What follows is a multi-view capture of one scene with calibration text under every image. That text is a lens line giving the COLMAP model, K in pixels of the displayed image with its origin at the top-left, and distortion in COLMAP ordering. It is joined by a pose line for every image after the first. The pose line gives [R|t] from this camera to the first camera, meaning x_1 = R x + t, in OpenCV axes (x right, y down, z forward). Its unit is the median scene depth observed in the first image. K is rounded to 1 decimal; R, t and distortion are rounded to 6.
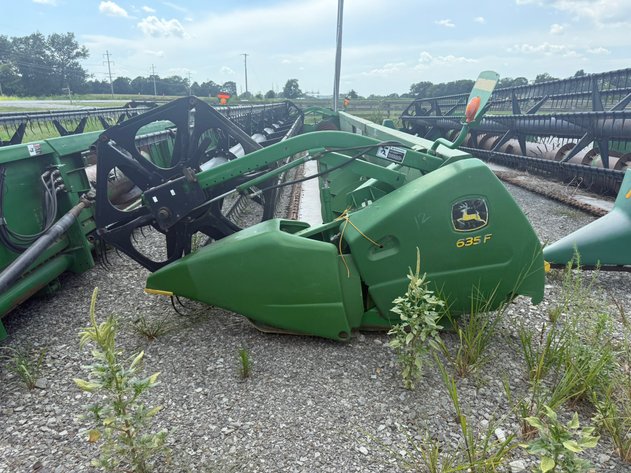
lens RADIAL K [[448.6, 0, 313.9], [0, 448.6, 236.0], [0, 0, 1]] dist [0.022822, -0.032375]
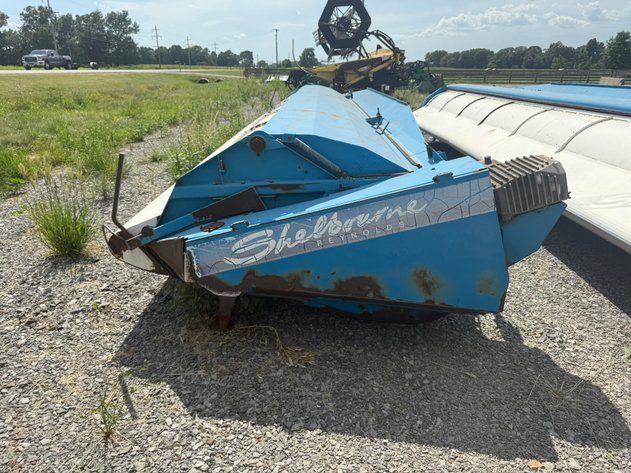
lens RADIAL K [[448.6, 0, 315.9], [0, 448.6, 239.8], [0, 0, 1]] dist [0.022822, -0.032375]
pose [[0.999677, 0.005737, -0.024762, -0.015679], [-0.004019, 0.997616, 0.068887, 0.056070], [0.025098, -0.068765, 0.997317, -0.185243]]
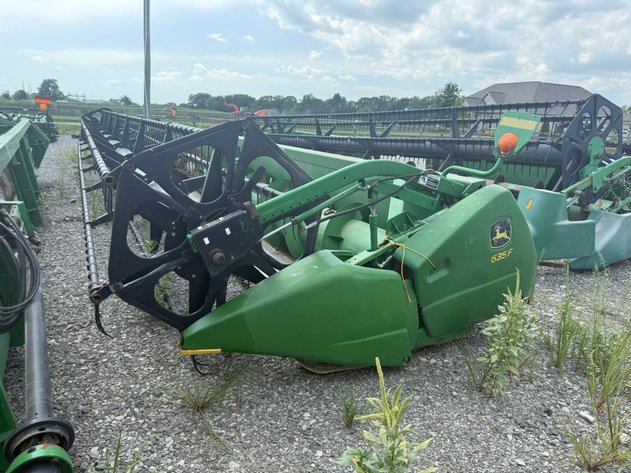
lens RADIAL K [[448.6, 0, 319.2], [0, 448.6, 237.8], [0, 0, 1]] dist [0.022822, -0.032375]
pose [[0.887898, -0.074320, 0.453998, -0.011403], [0.083074, 0.996543, 0.000665, -0.001463], [-0.452478, 0.037125, 0.891002, 0.003550]]
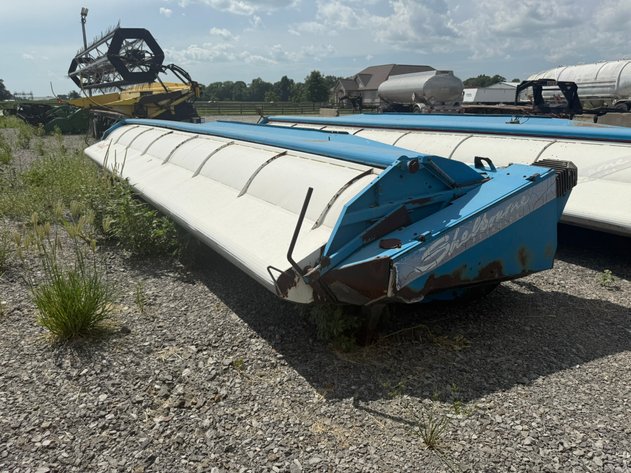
lens RADIAL K [[448.6, 0, 315.1], [0, 448.6, 239.1], [0, 0, 1]] dist [0.022822, -0.032375]
pose [[0.849653, -0.161639, 0.501960, -0.031929], [0.159802, 0.986028, 0.047023, 0.055186], [-0.502547, 0.040261, 0.863612, -0.182928]]
